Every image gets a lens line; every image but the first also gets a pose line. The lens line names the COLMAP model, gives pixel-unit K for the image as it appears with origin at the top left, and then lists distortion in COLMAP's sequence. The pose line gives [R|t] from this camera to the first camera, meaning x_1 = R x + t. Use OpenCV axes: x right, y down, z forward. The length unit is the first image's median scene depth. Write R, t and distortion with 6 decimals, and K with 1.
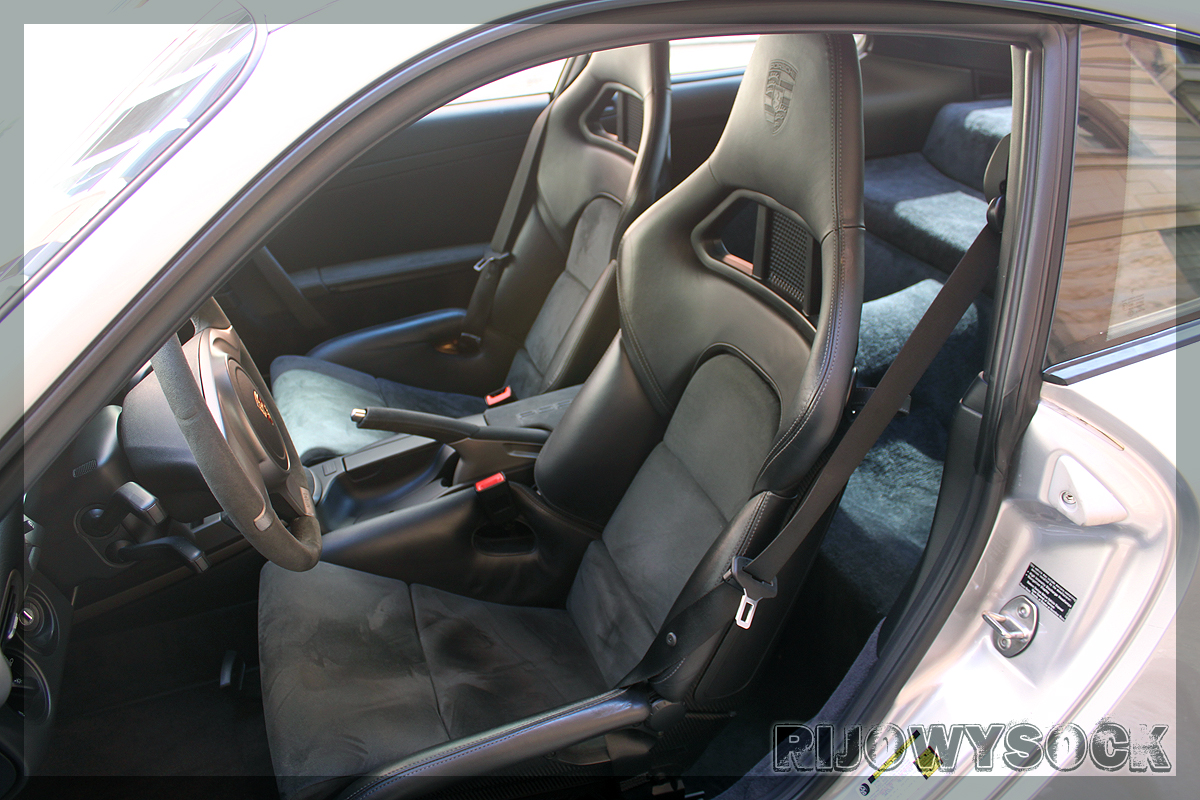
lens RADIAL K [[999.6, 0, 593.7], [0, 999.6, 397.7], [0, 0, 1]] dist [-0.169174, 0.153557]
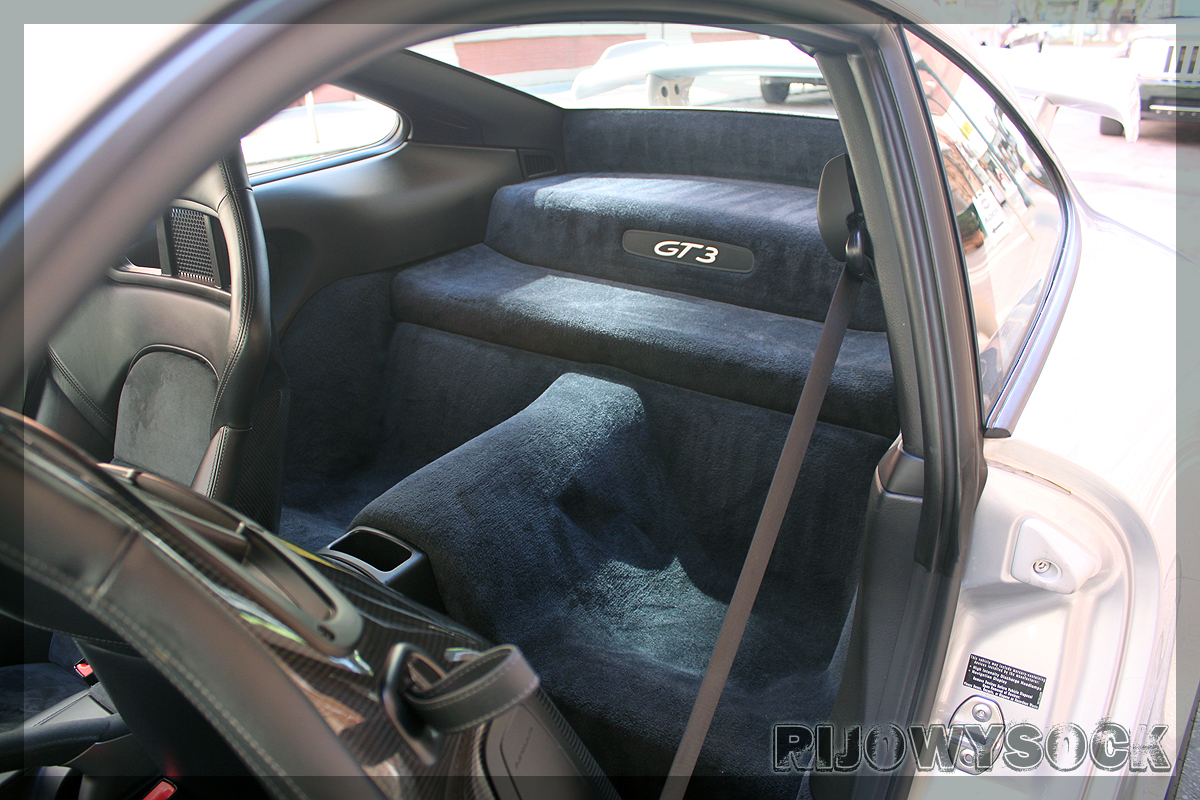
lens RADIAL K [[999.6, 0, 593.7], [0, 999.6, 397.7], [0, 0, 1]] dist [-0.169174, 0.153557]
pose [[0.820324, -0.193831, 0.538050, -0.137635], [0.260252, 0.964276, -0.049409, -0.053760], [-0.509251, 0.180560, 0.841464, 0.262199]]
